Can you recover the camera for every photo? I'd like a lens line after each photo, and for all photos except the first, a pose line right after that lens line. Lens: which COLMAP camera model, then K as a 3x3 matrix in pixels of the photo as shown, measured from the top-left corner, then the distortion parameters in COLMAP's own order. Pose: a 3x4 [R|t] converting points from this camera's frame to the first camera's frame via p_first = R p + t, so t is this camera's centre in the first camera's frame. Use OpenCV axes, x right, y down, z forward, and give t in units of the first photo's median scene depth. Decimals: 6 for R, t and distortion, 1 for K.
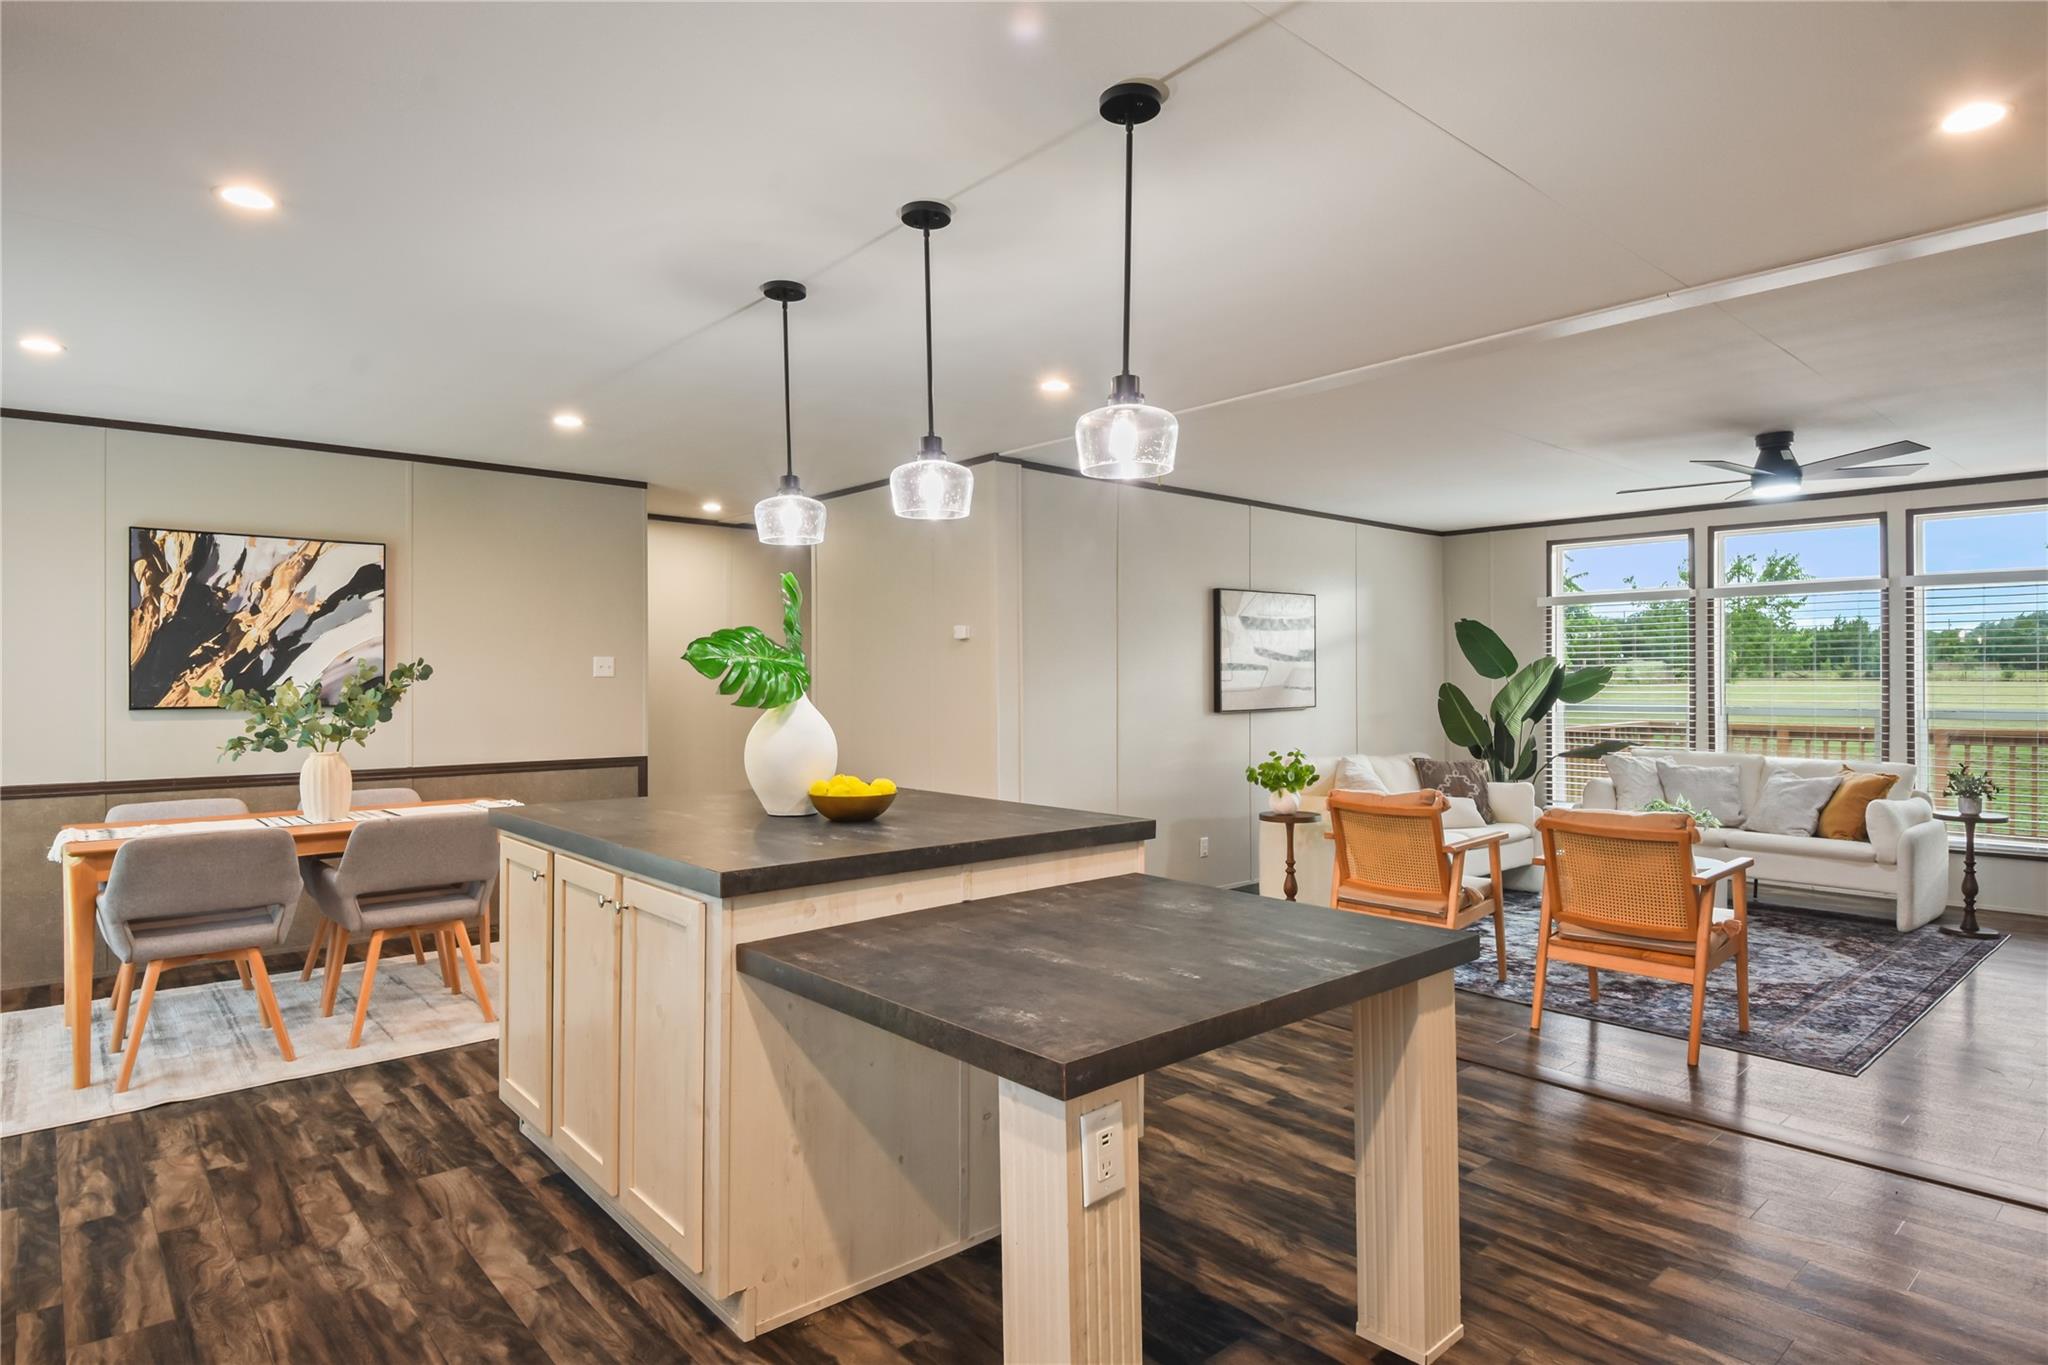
lens RADIAL K [[1110.2, 0, 1023.7], [0, 1110.2, 665.6], [0, 0, 1]] dist [0.029805, -0.040010]
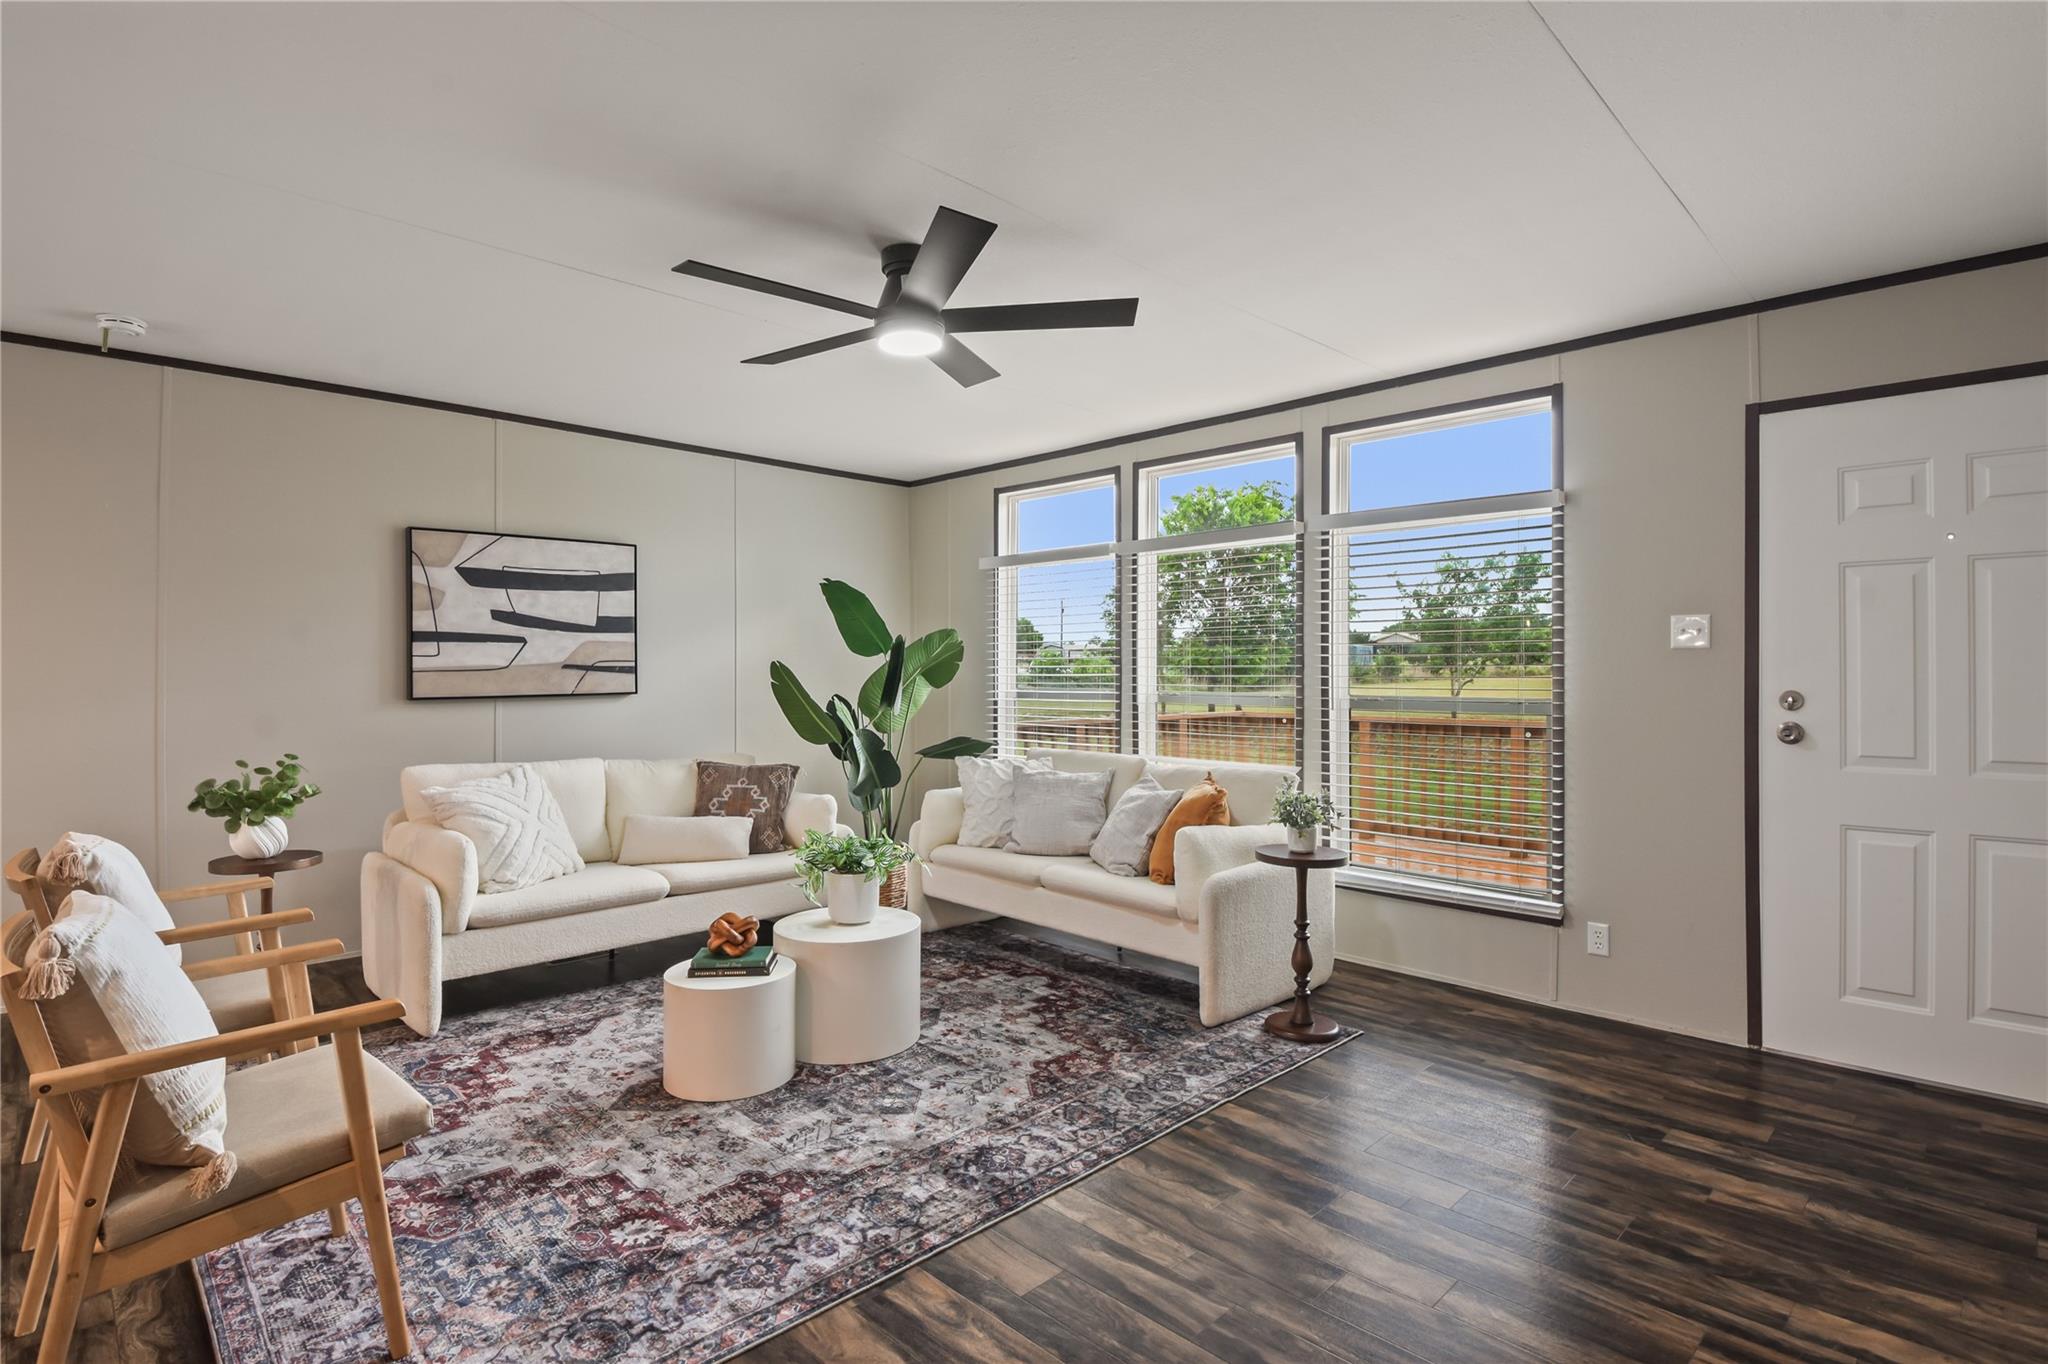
lens RADIAL K [[991.8, 0, 1015.6], [0, 991.8, 670.8], [0, 0, 1]] dist [0.021244, -0.032374]
pose [[0.998573, 0.002234, 0.053364, 0.703008], [-0.002900, 0.999919, 0.012396, 0.018163], [-0.053332, -0.012533, 0.998498, 0.440258]]
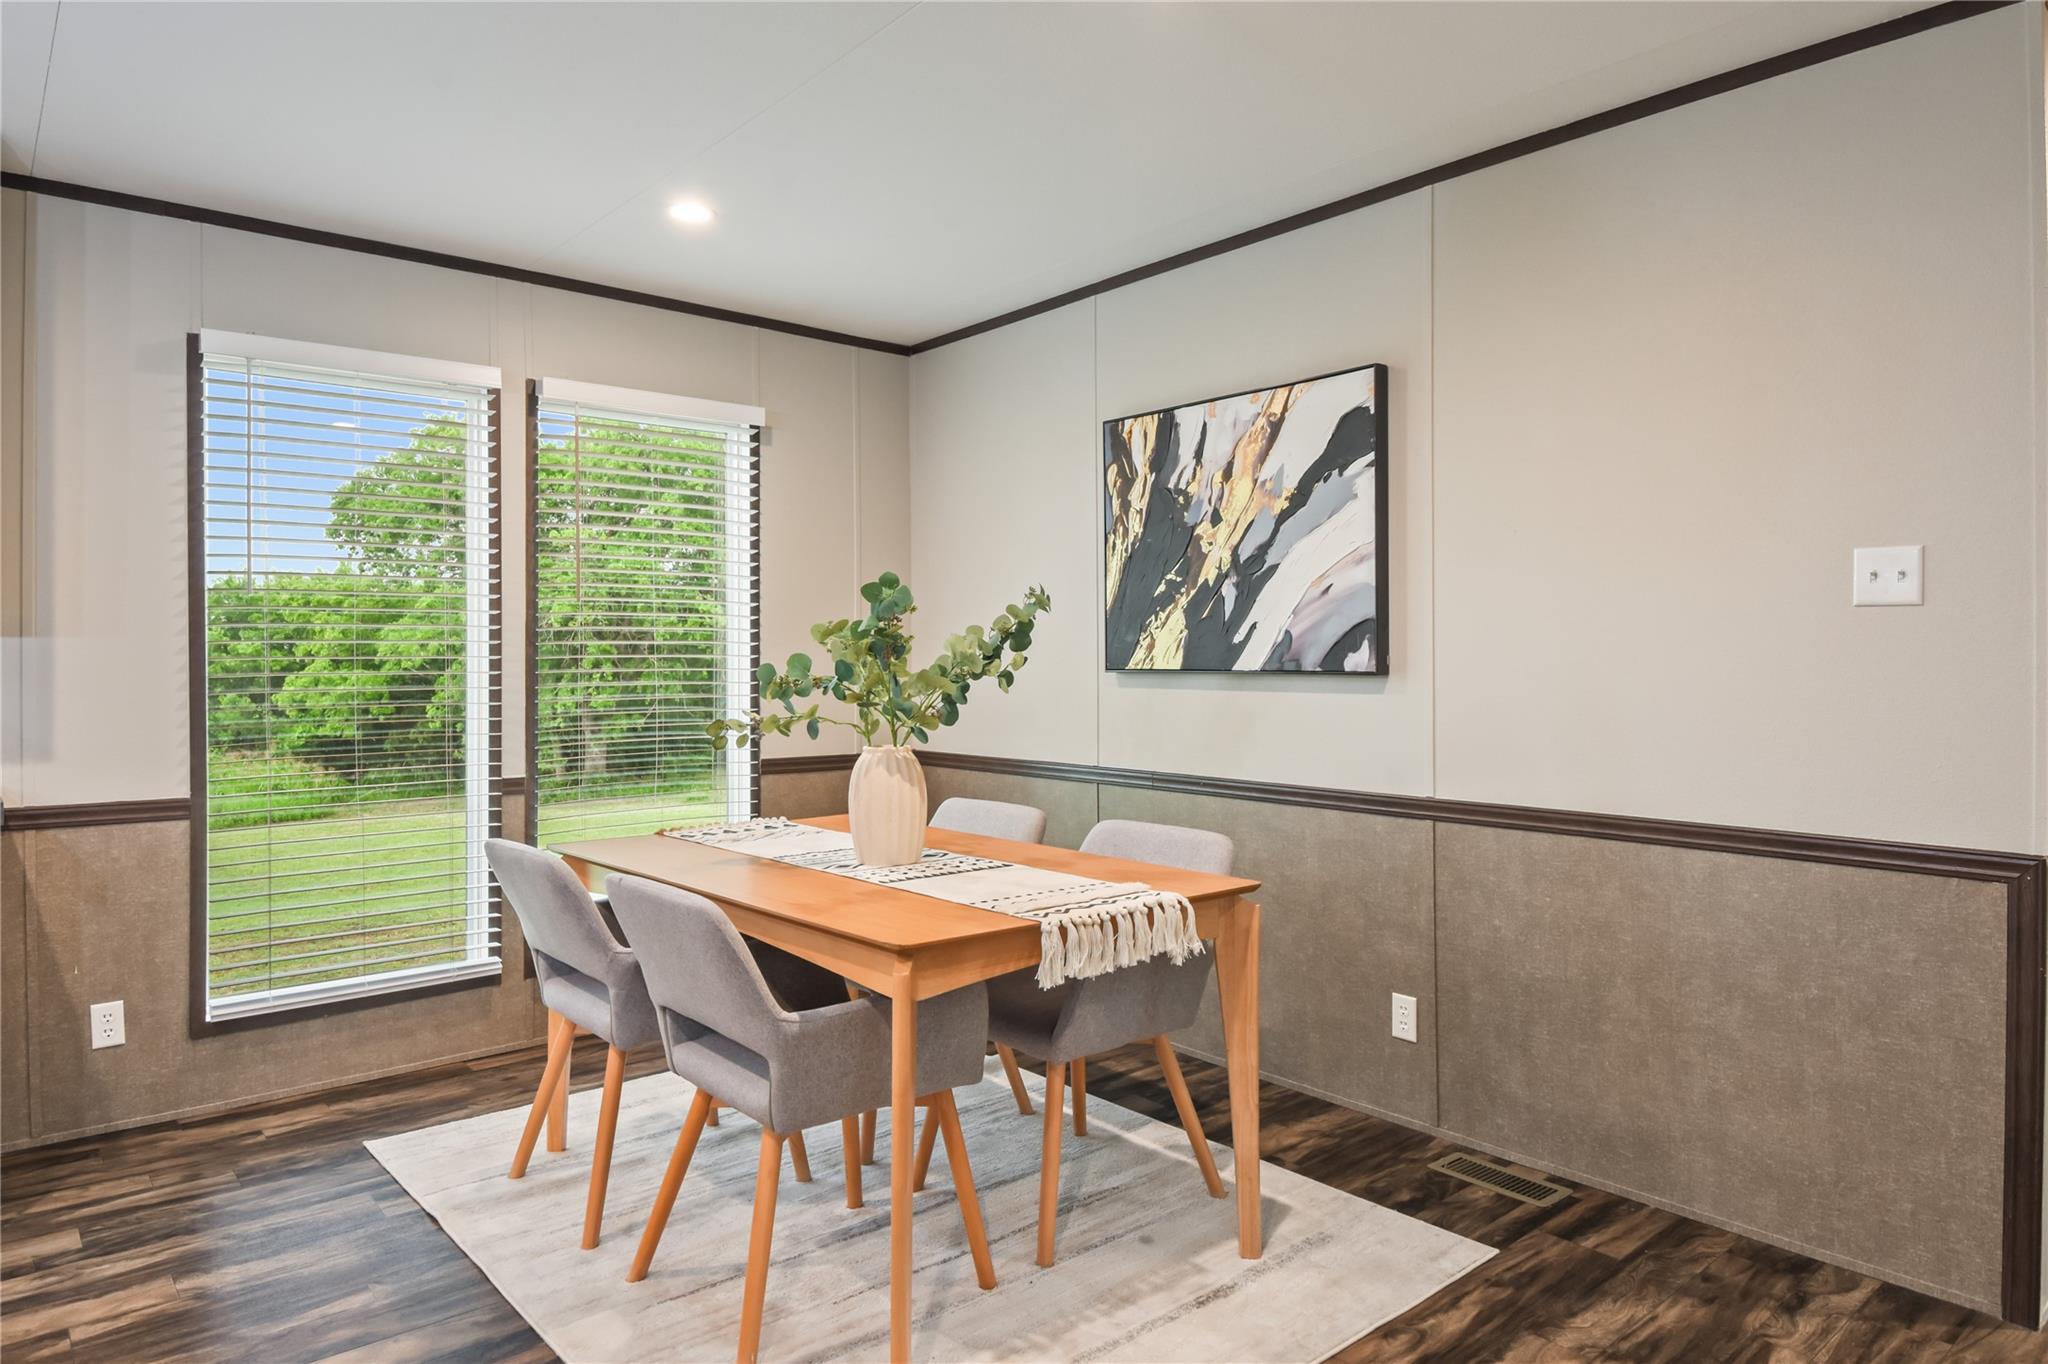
lens RADIAL K [[1233.8, 0, 1025.2], [0, 1233.8, 668.8], [0, 0, 1]] dist [0.033799, -0.040180]
pose [[-0.009574, 0.011549, -0.999887, 0.010188], [0.015991, 0.999807, 0.011395, 0.025797], [0.999826, -0.015880, -0.009757, 0.895966]]
